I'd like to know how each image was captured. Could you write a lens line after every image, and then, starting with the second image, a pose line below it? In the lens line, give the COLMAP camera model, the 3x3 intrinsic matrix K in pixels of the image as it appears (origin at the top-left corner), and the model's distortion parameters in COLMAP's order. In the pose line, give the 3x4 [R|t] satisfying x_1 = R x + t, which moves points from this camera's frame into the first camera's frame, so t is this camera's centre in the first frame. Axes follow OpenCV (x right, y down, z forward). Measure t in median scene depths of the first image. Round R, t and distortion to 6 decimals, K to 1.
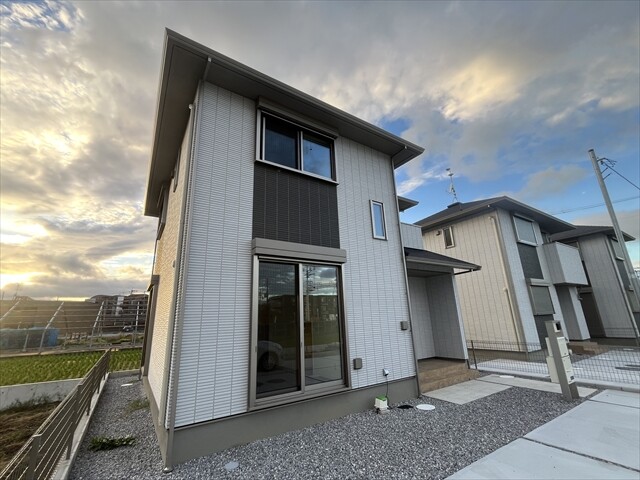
lens RADIAL K [[277.9, 0, 319.2], [0, 277.9, 242.3], [0, 0, 1]] dist [-0.003048, 0.000903]
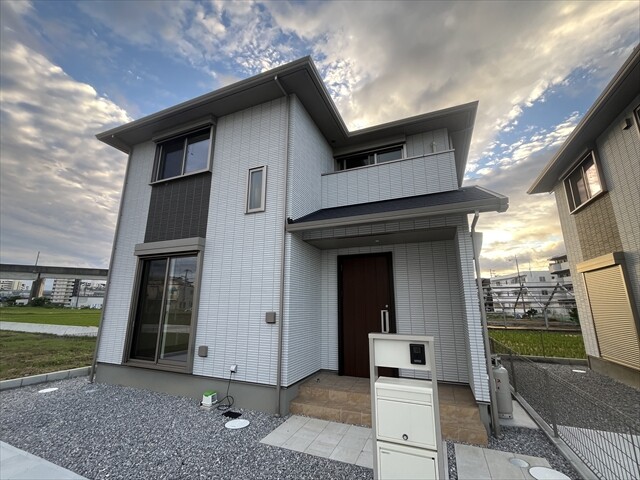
lens RADIAL K [[277.9, 0, 317.9], [0, 277.9, 243.0], [0, 0, 1]] dist [-0.003048, 0.000903]
pose [[0.556793, -0.144513, -0.817984, 1.155433], [0.196569, 0.979703, -0.039282, 0.171433], [0.807058, -0.138918, 0.573898, 0.774858]]
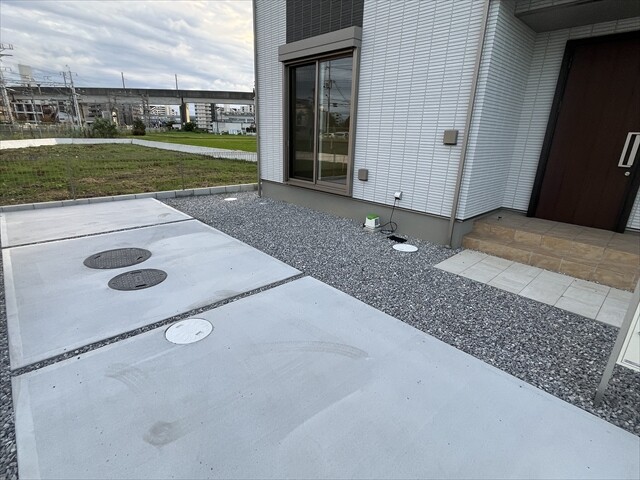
lens RADIAL K [[326.8, 0, 318.6], [0, 326.8, 244.9], [0, 0, 1]] dist [0.000828, -0.002196]
pose [[0.170298, 0.357303, -0.918332, 1.094852], [0.231419, 0.891378, 0.389731, 0.185678], [0.957833, -0.278890, 0.069113, 0.689814]]
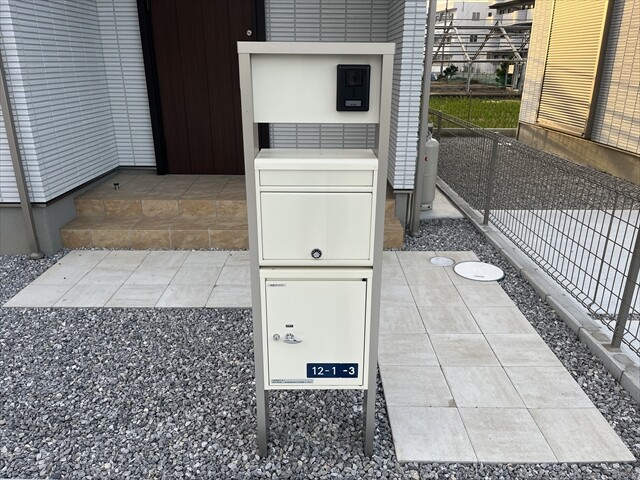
lens RADIAL K [[486.7, 0, 322.8], [0, 486.7, 244.7], [0, 0, 1]] dist [0.039035, -0.032555]
pose [[0.839467, 0.226403, -0.494001, 1.052917], [0.110066, 0.819391, 0.562569, 0.239455], [0.532147, -0.526630, 0.662933, 0.830123]]
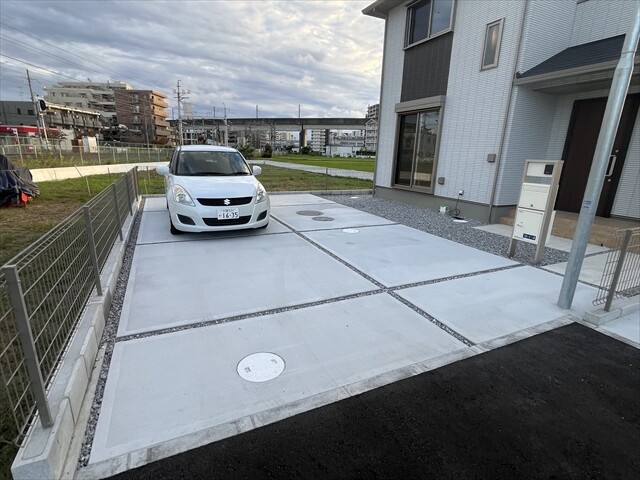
lens RADIAL K [[326.8, 0, 319.9], [0, 326.8, 244.9], [0, 0, 1]] dist [0.000828, -0.002196]
pose [[-0.139514, 0.299349, -0.943889, 1.831984], [0.242802, 0.934453, 0.260468, 0.144564], [0.959991, -0.192840, -0.203052, 0.637914]]
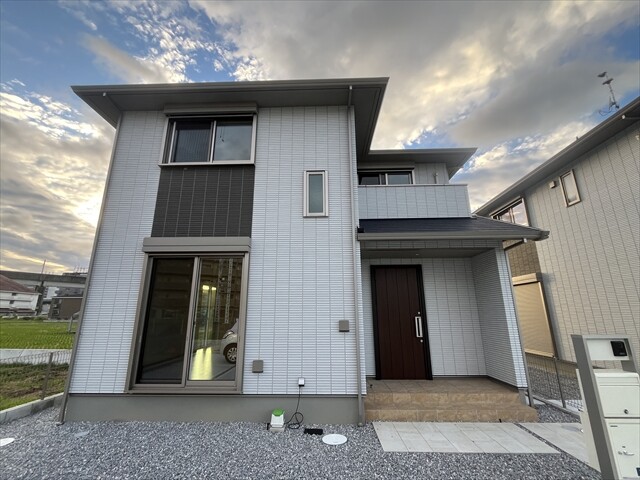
lens RADIAL K [[277.9, 0, 317.4], [0, 277.9, 243.0], [0, 0, 1]] dist [-0.003048, 0.000903]
pose [[0.820508, -0.106709, -0.561586, 0.776723], [0.127029, 0.991895, -0.002877, 0.076959], [0.557341, -0.068977, 0.827413, 0.391067]]
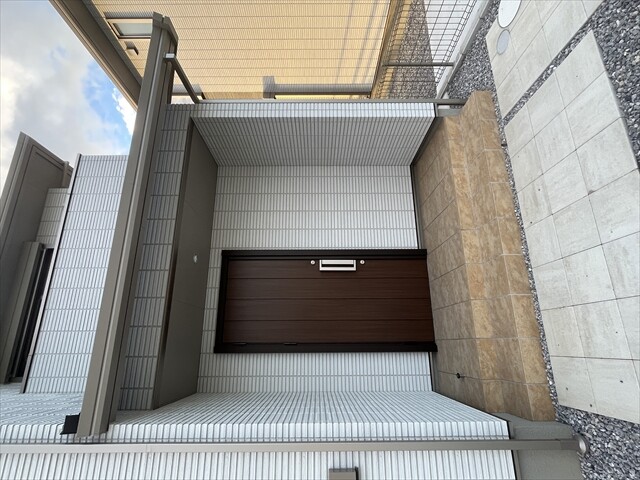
lens RADIAL K [[326.8, 0, 320.7], [0, 326.8, 244.2], [0, 0, 1]] dist [0.000828, -0.002196]
pose [[0.037266, -0.960449, -0.275951, 0.688776], [0.960287, -0.041992, 0.275835, 0.225171], [-0.276513, -0.275272, 0.920742, 0.871440]]
